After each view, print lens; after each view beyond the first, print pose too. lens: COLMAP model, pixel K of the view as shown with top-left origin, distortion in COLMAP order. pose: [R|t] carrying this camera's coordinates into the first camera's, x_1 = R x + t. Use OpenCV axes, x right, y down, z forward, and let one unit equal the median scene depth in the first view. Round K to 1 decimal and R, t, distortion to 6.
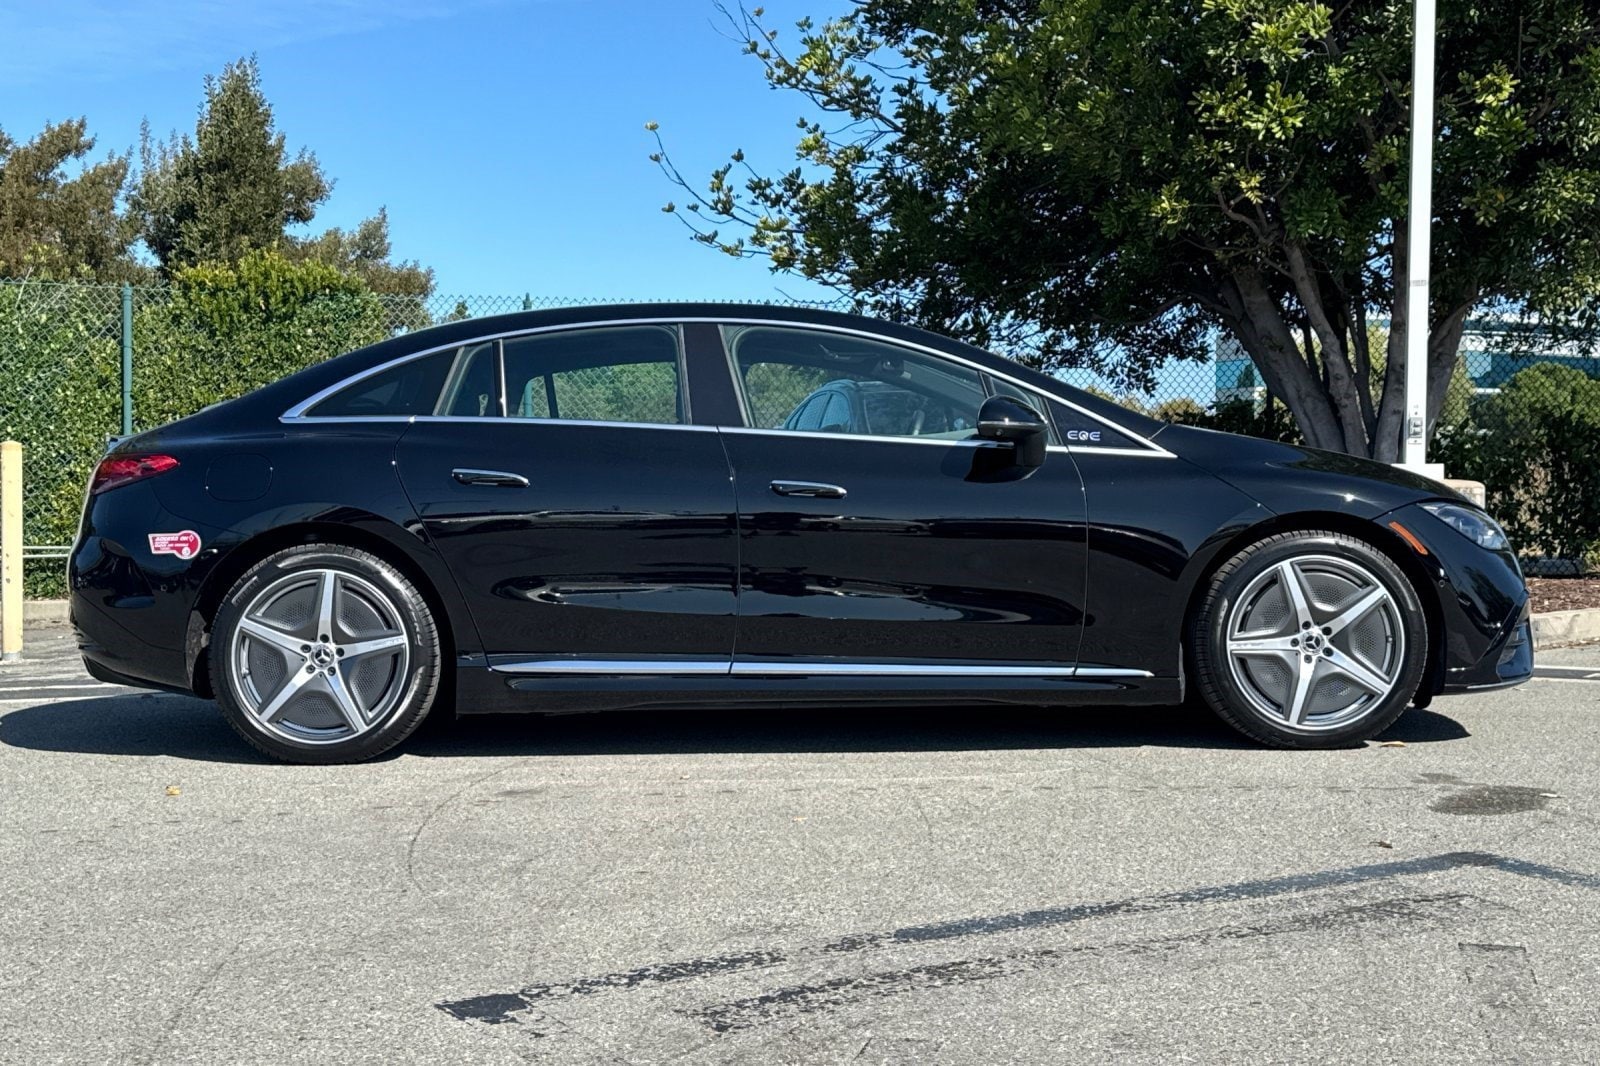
lens RADIAL K [[1942.9, 0, 800.0], [0, 1942.9, 533.0], [0, 0, 1]] dist [0.196826, -0.295956]
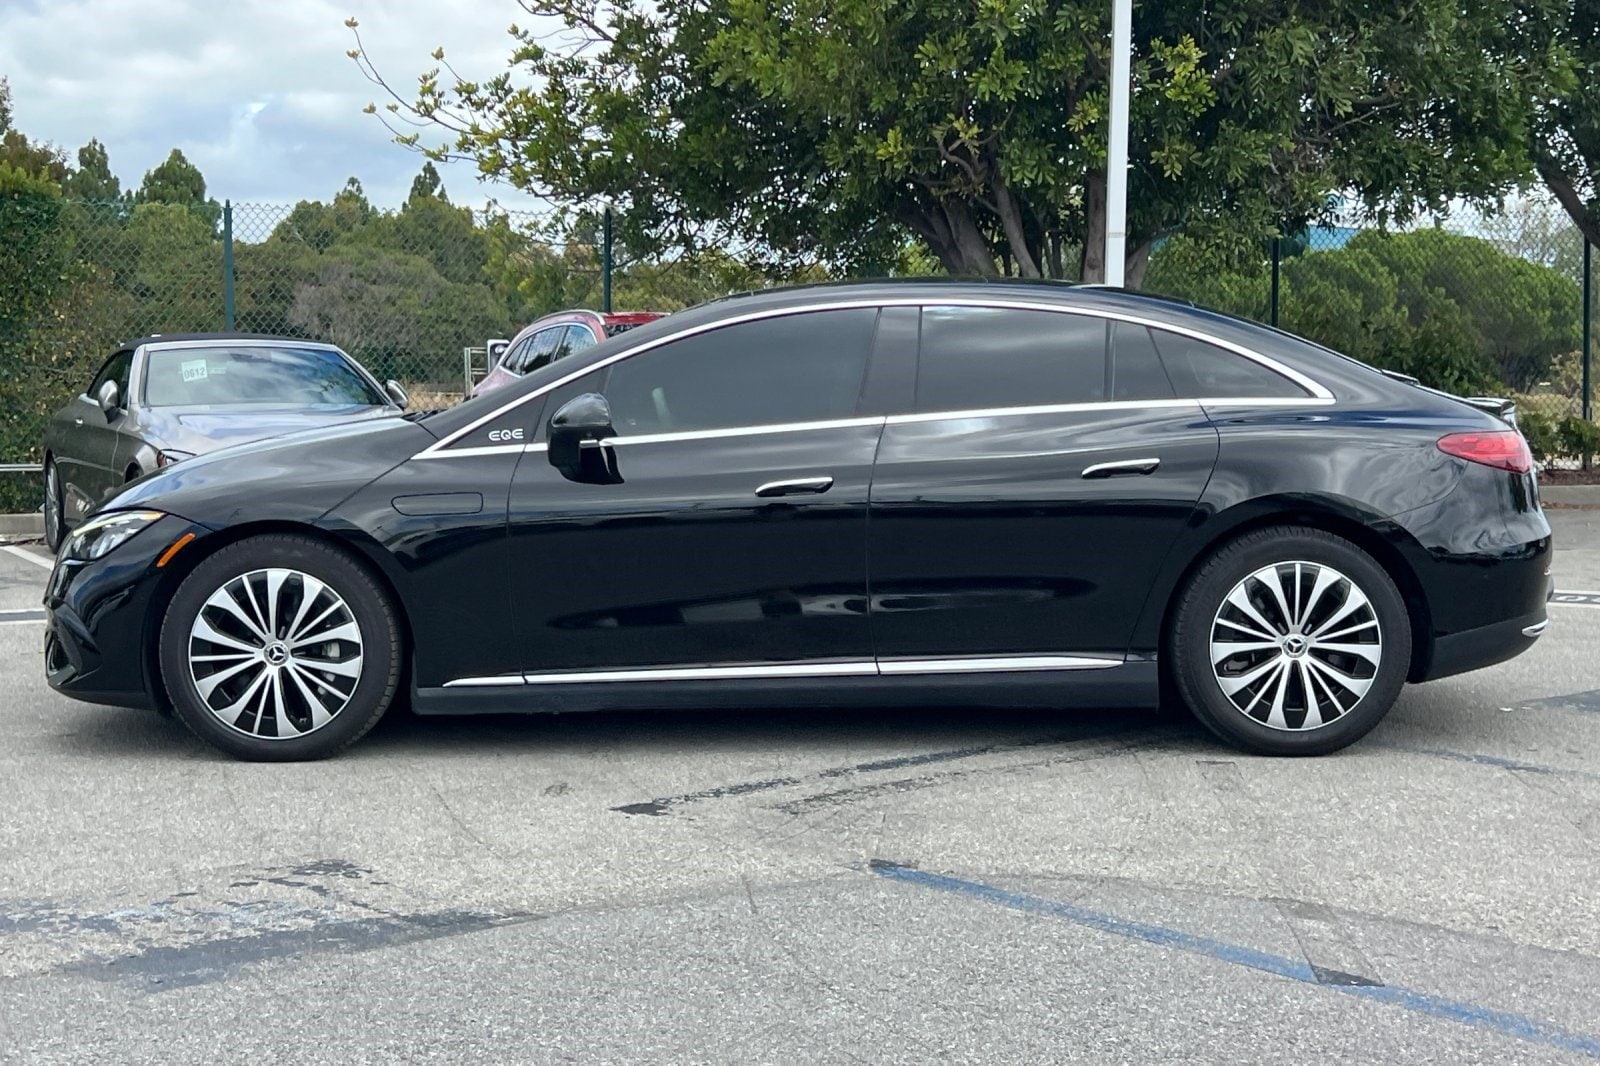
lens RADIAL K [[2456.7, 0, 800.0], [0, 2456.7, 533.0], [0, 0, 1]] dist [0.339937, -1.384868]
pose [[0.979358, -0.008012, 0.201975, -0.116799], [-0.002775, 0.998587, 0.053068, -0.025860], [-0.202115, -0.052533, 0.977952, -0.269959]]
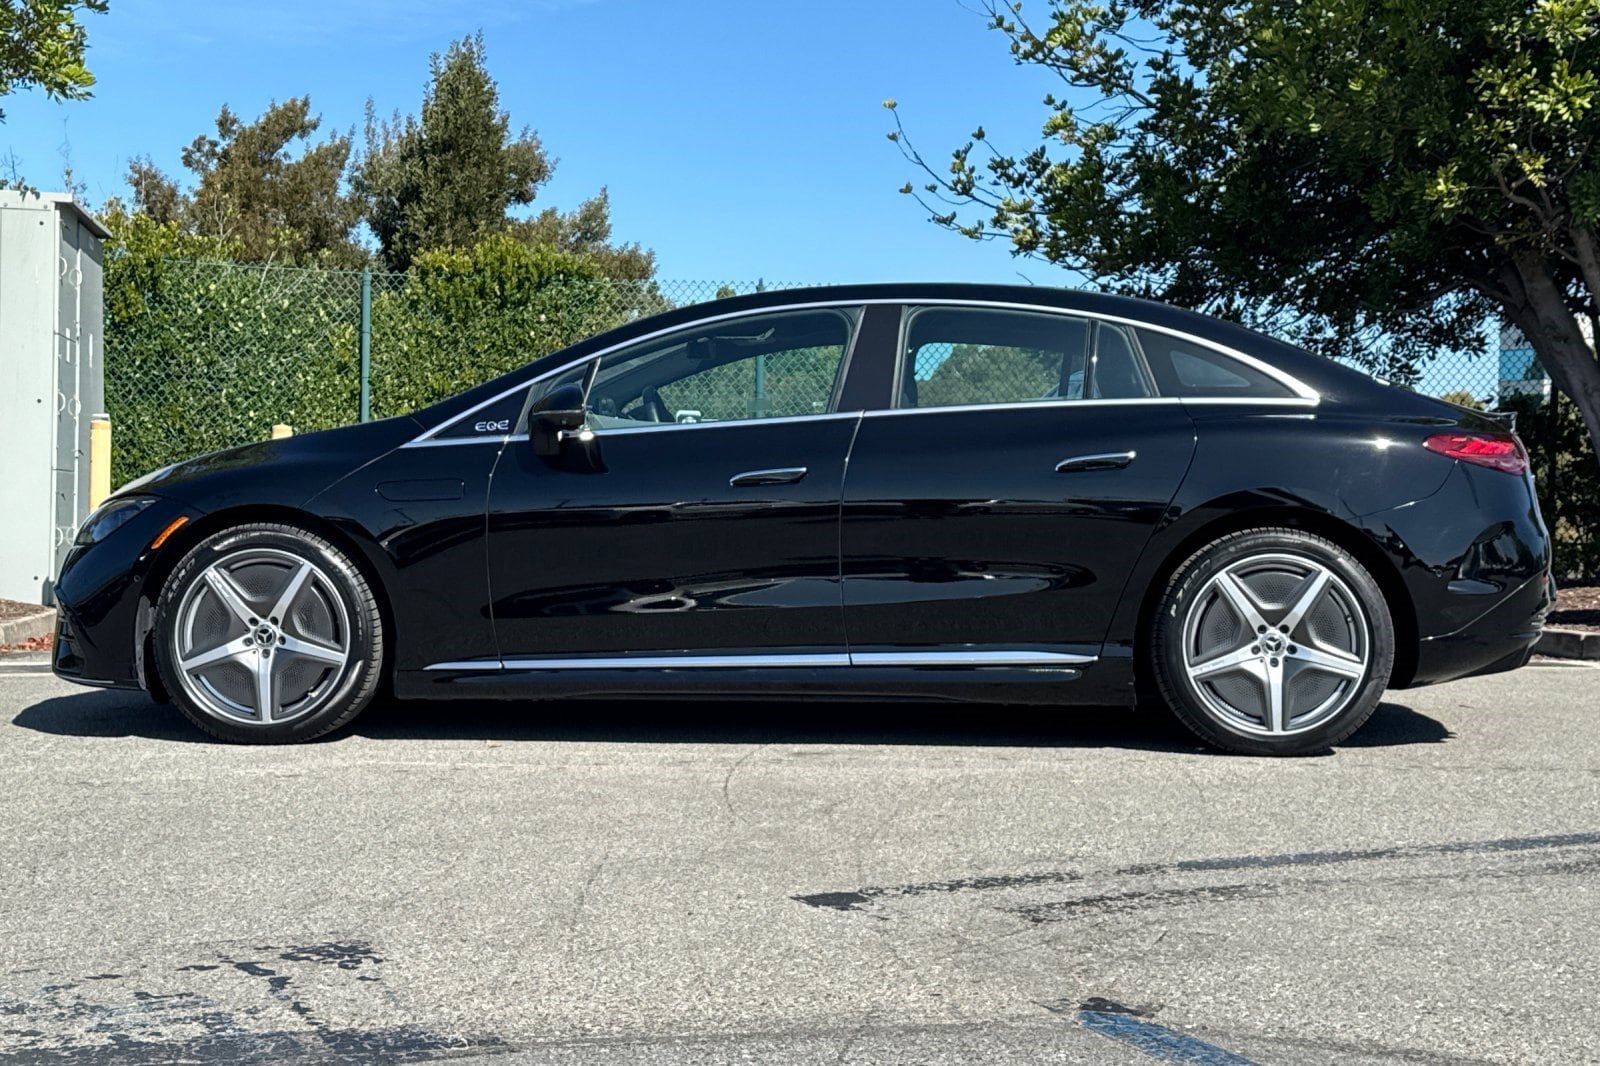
lens RADIAL K [[2190.5, 0, 800.0], [0, 2190.5, 533.0], [0, 0, 1]] dist [0.194504, -0.307321]
pose [[0.995379, 0.015468, -0.094771, -0.015033], [-0.015743, 0.999874, -0.002159, 0.005949], [0.094725, 0.003641, 0.995497, -0.085391]]
